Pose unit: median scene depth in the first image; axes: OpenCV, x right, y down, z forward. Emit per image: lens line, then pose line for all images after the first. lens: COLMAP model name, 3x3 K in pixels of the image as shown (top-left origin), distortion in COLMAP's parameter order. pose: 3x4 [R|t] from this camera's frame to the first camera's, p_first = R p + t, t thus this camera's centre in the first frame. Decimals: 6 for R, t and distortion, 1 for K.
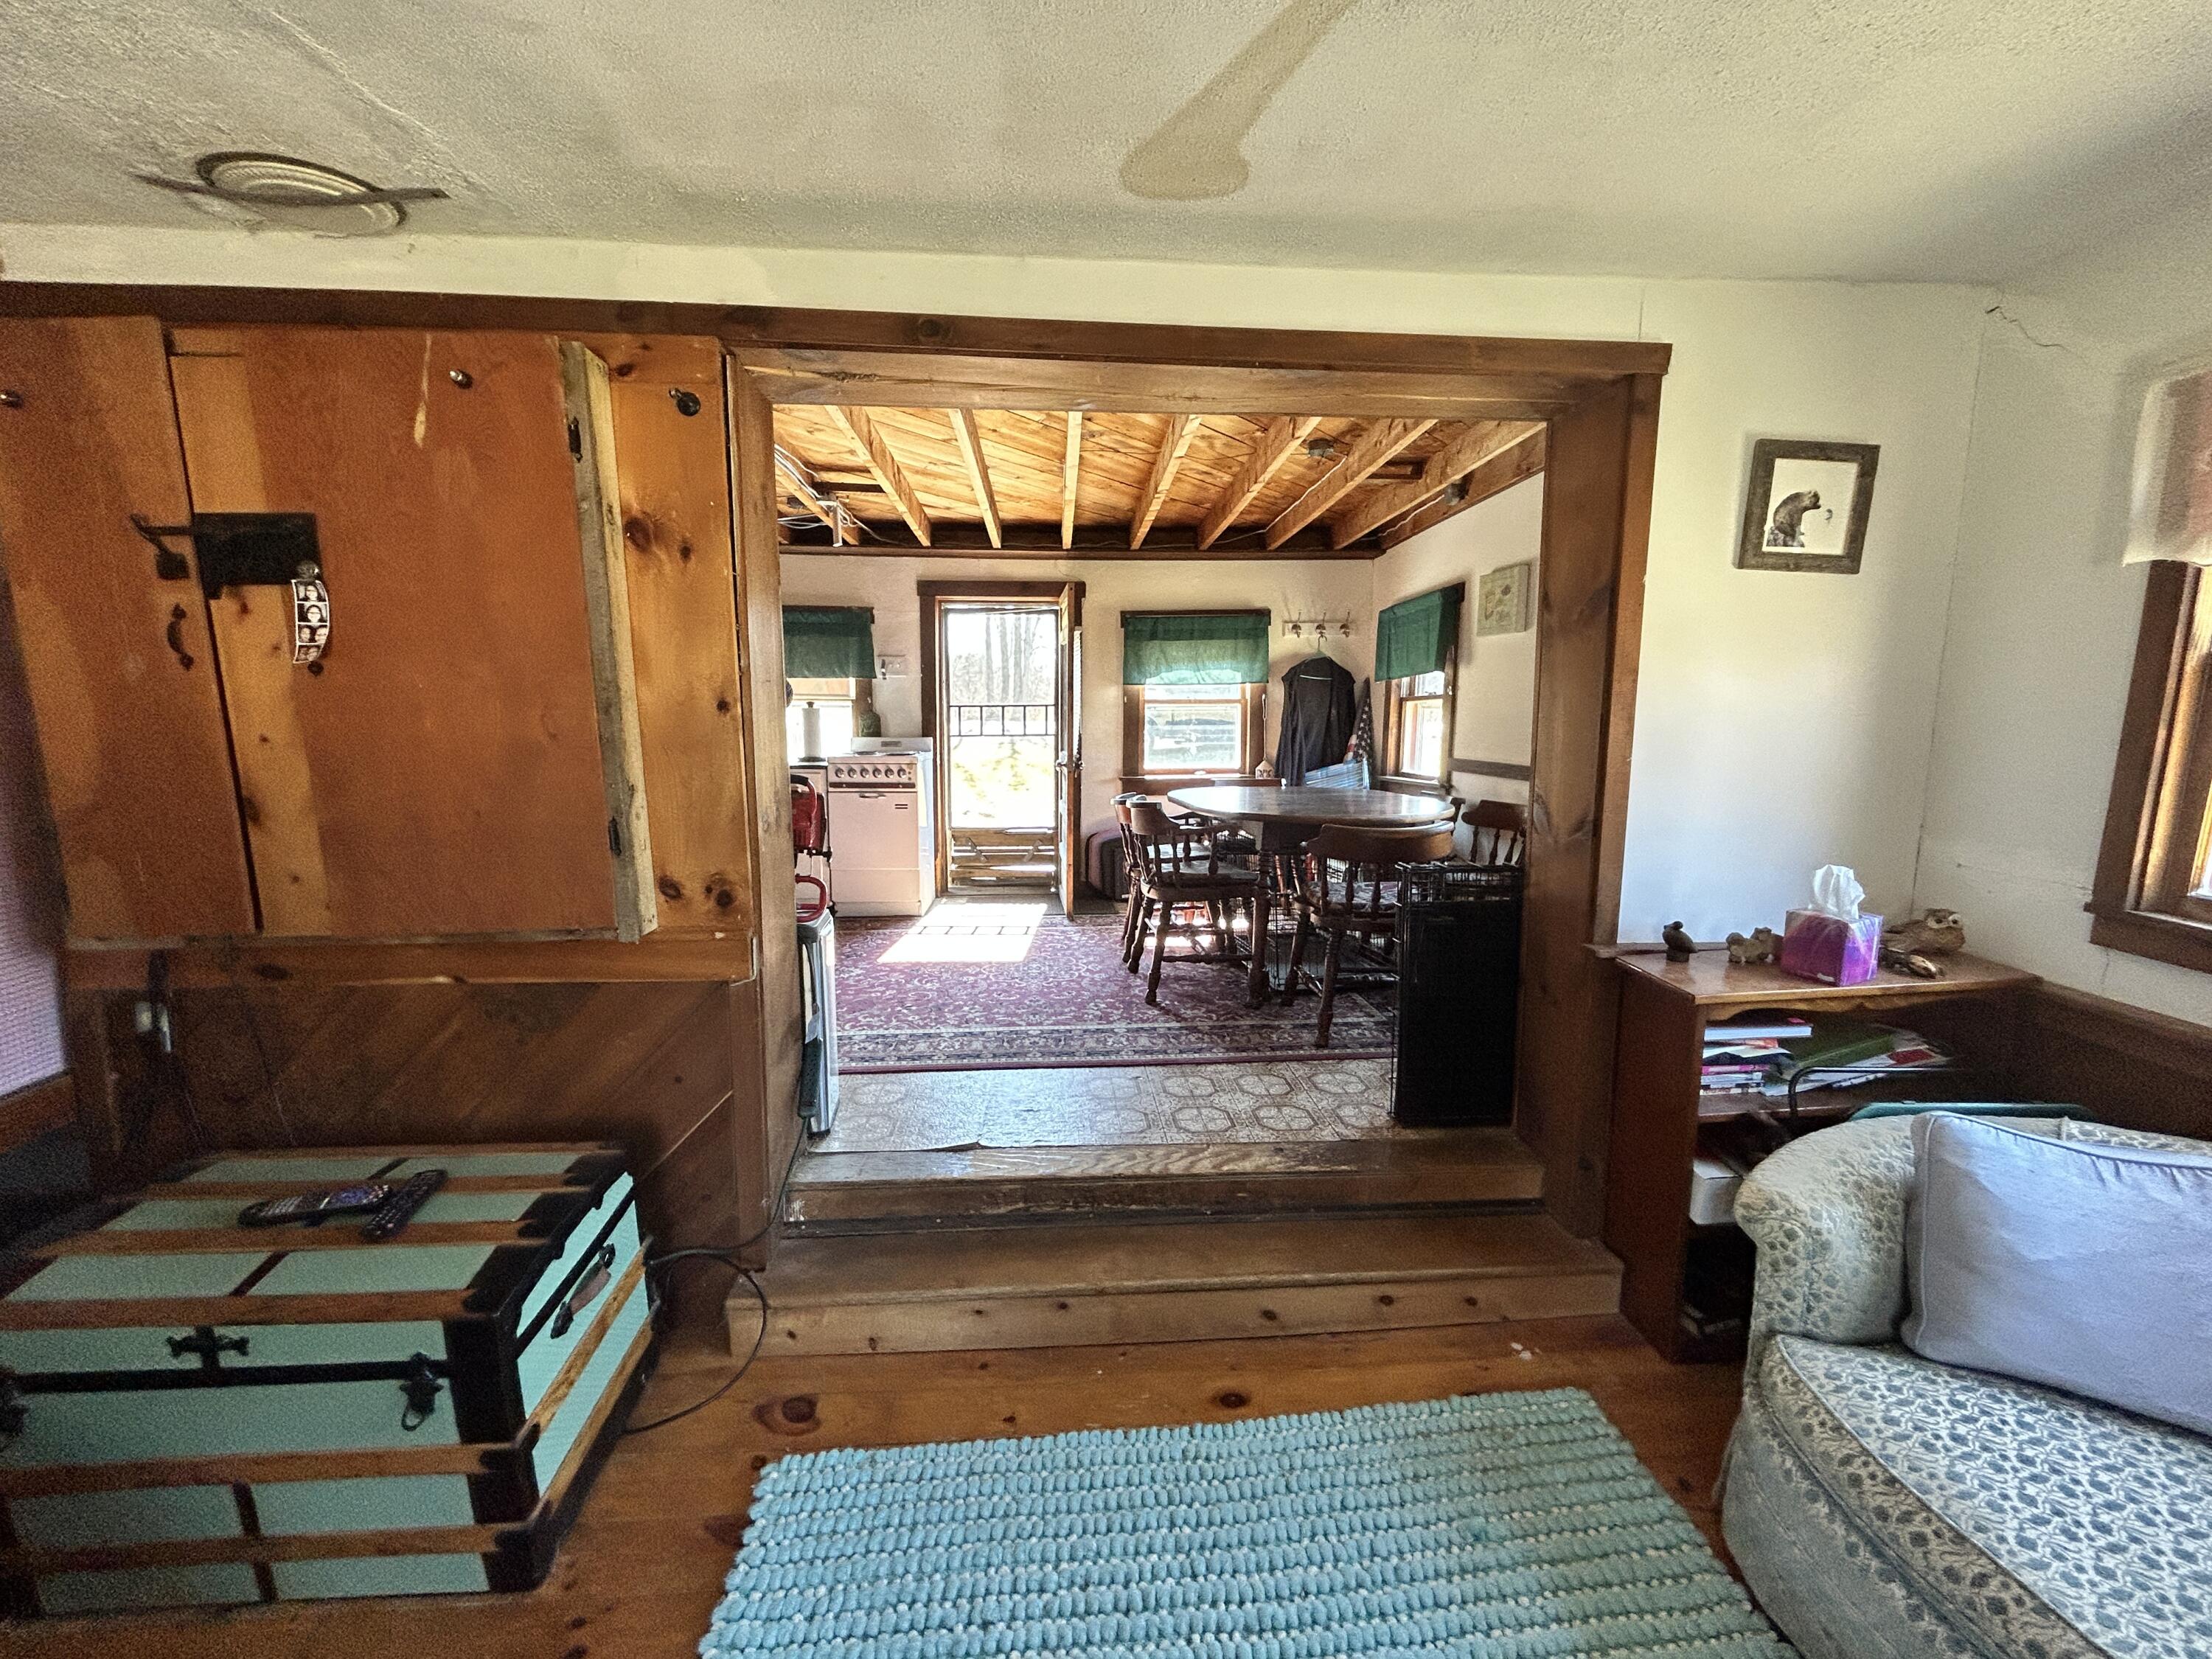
lens RADIAL K [[886.2, 0, 1110.5], [0, 886.2, 825.1], [0, 0, 1]] dist [-0.000600, -0.000006]
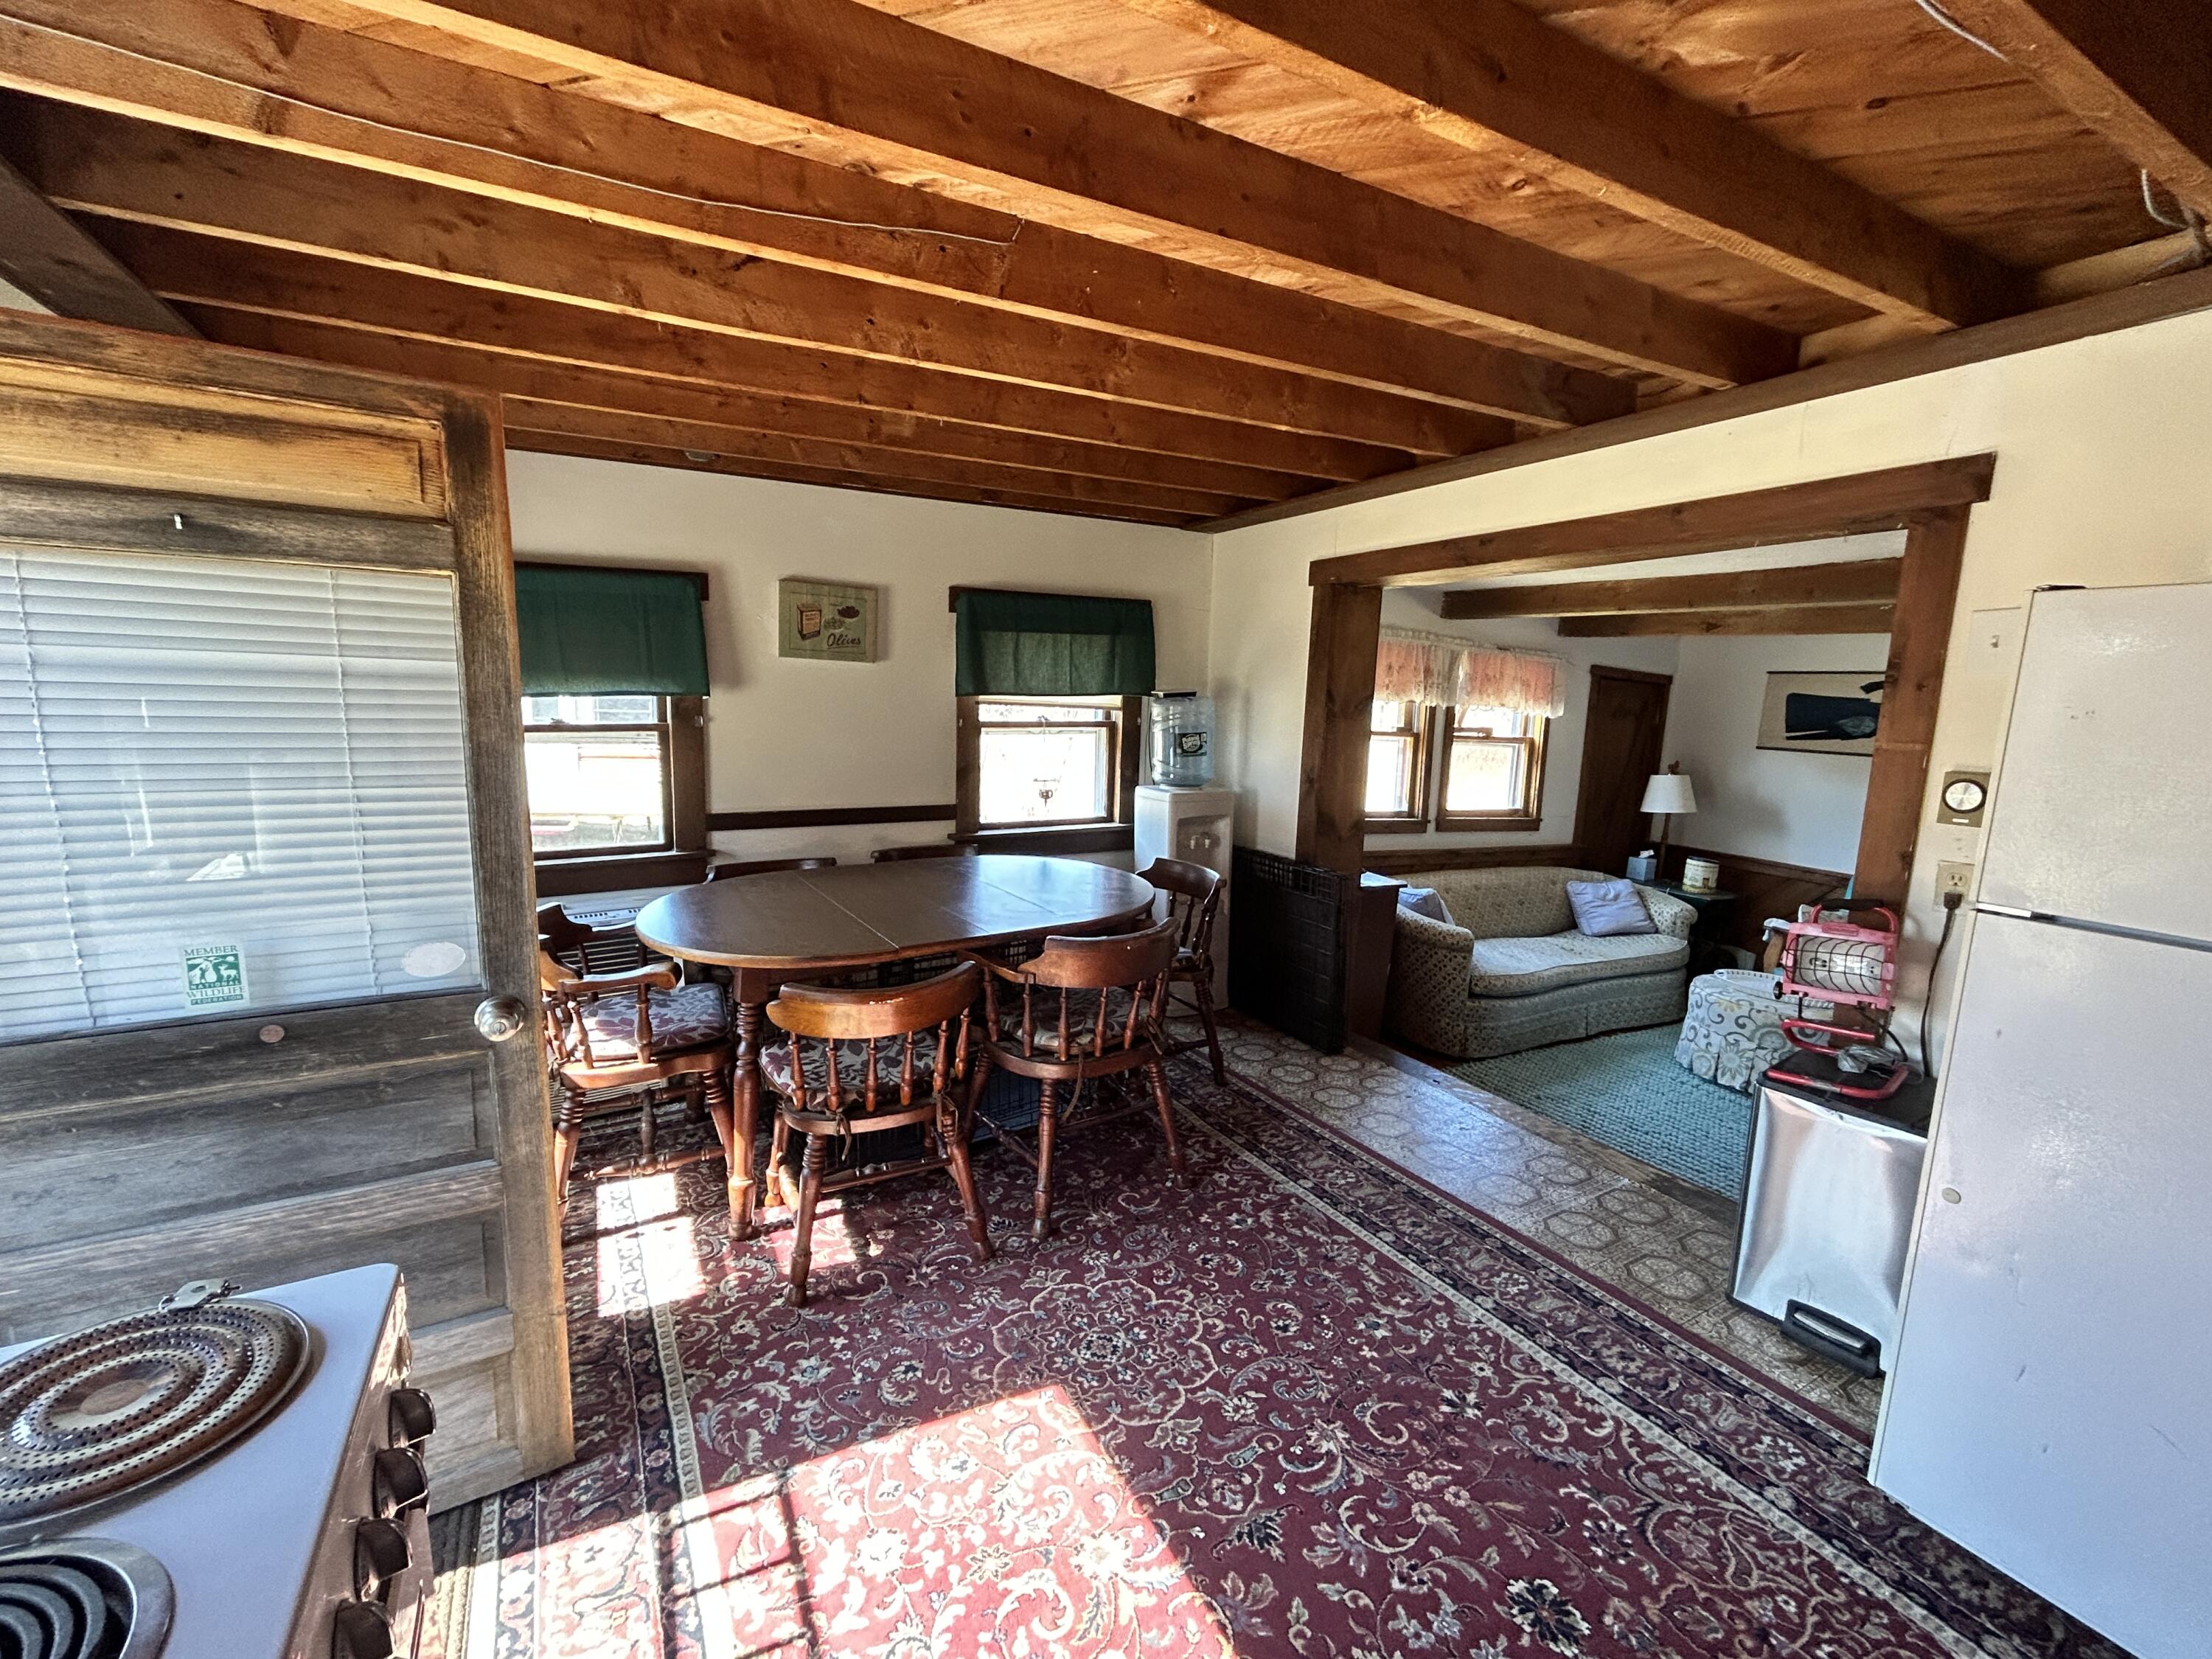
lens RADIAL K [[899.4, 0, 1106.0], [0, 899.4, 829.5], [0, 0, 1]] dist [-0.050379, 0.000019]
pose [[-0.405772, -0.139571, 0.903255, -0.597964], [0.090425, 0.977292, 0.191633, -0.251069], [-0.909490, 0.159436, -0.383937, 1.424844]]
